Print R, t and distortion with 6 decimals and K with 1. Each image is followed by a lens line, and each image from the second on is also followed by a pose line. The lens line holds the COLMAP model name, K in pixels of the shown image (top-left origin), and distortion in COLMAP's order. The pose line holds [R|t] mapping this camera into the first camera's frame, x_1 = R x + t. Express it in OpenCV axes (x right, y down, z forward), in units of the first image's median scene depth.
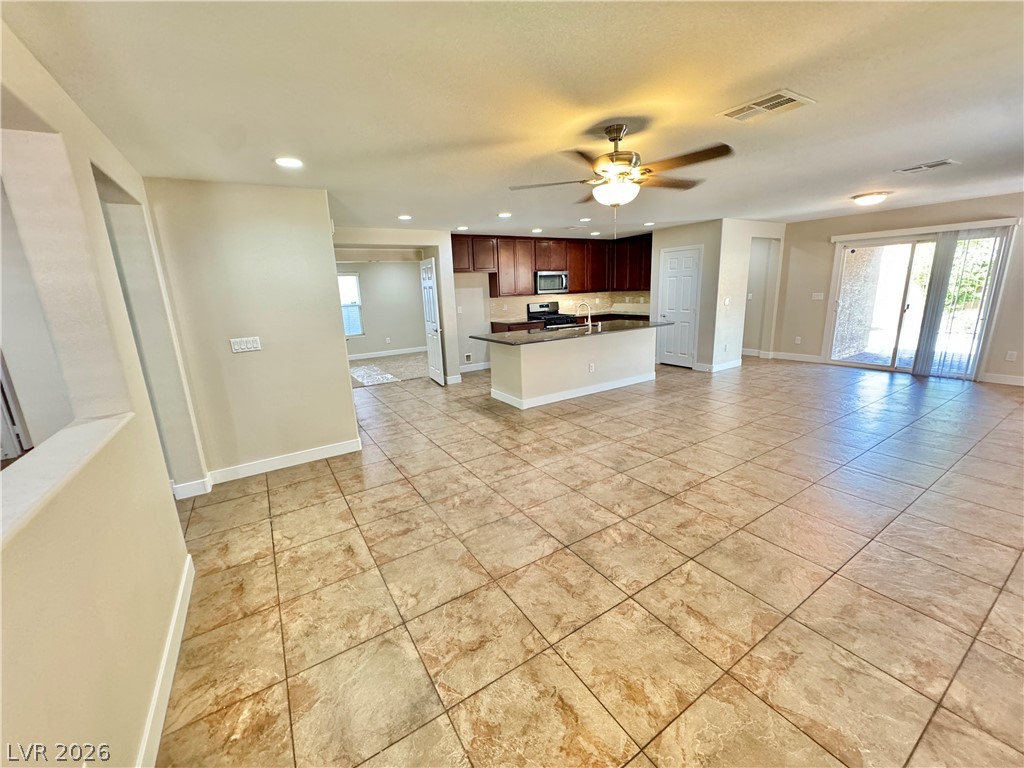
lens RADIAL K [[409.2, 0, 513.7], [0, 409.2, 384.0], [0, 0, 1]] dist [-0.002854, 0.000449]
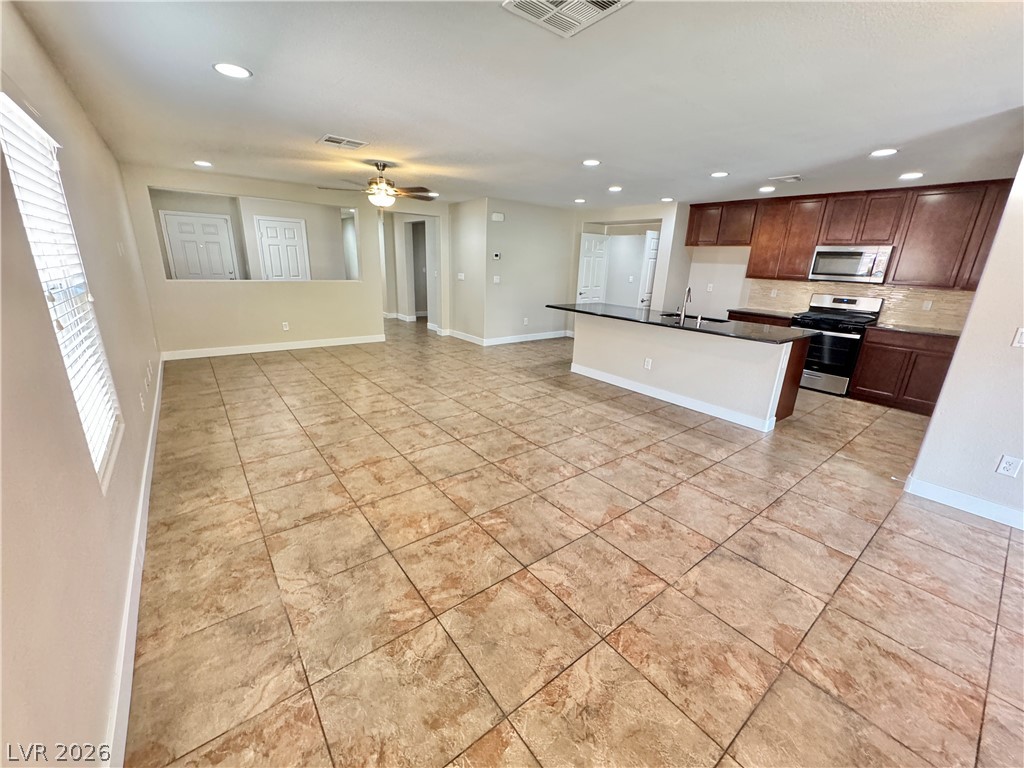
lens RADIAL K [[409.2, 0, 510.8], [0, 409.2, 383.3], [0, 0, 1]] dist [-0.002854, 0.000449]
pose [[0.091919, 0.330646, -0.939268, 0.832640], [-0.267626, 0.916758, 0.296531, -0.151861], [0.959128, 0.224116, 0.172757, 0.518907]]
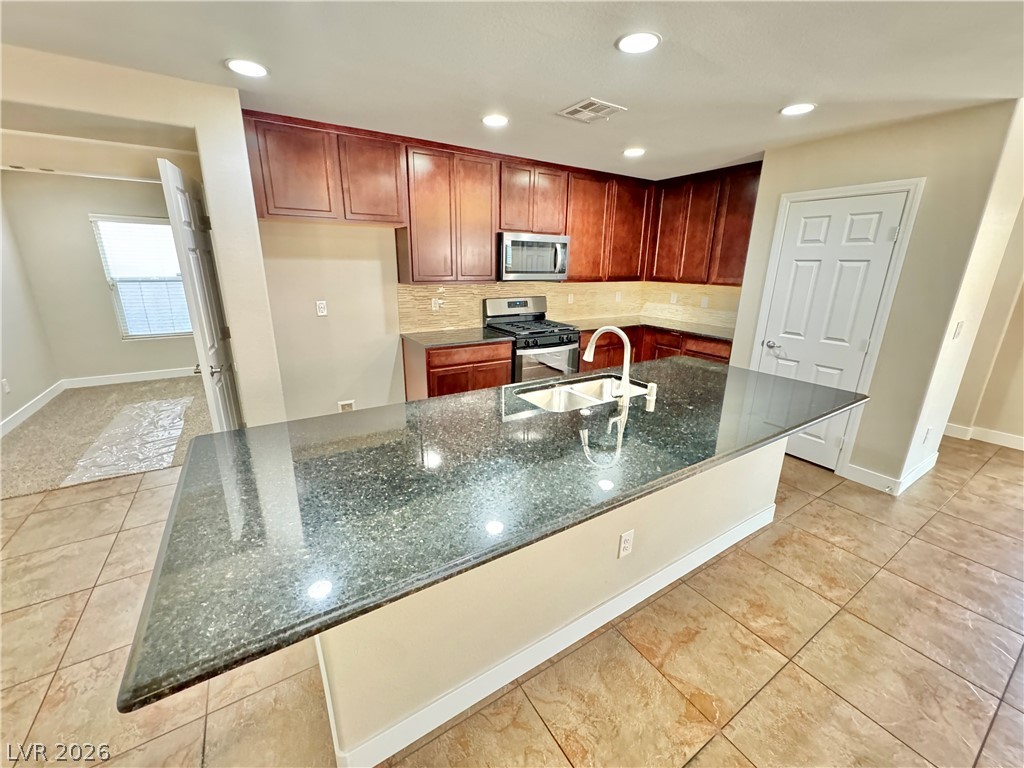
lens RADIAL K [[409.2, 0, 509.0], [0, 409.2, 385.2], [0, 0, 1]] dist [-0.002854, 0.000449]
pose [[0.998570, 0.052967, 0.007254, 0.081207], [-0.053312, 0.996708, 0.061089, -0.149880], [-0.003995, -0.061388, 0.998106, 0.606002]]
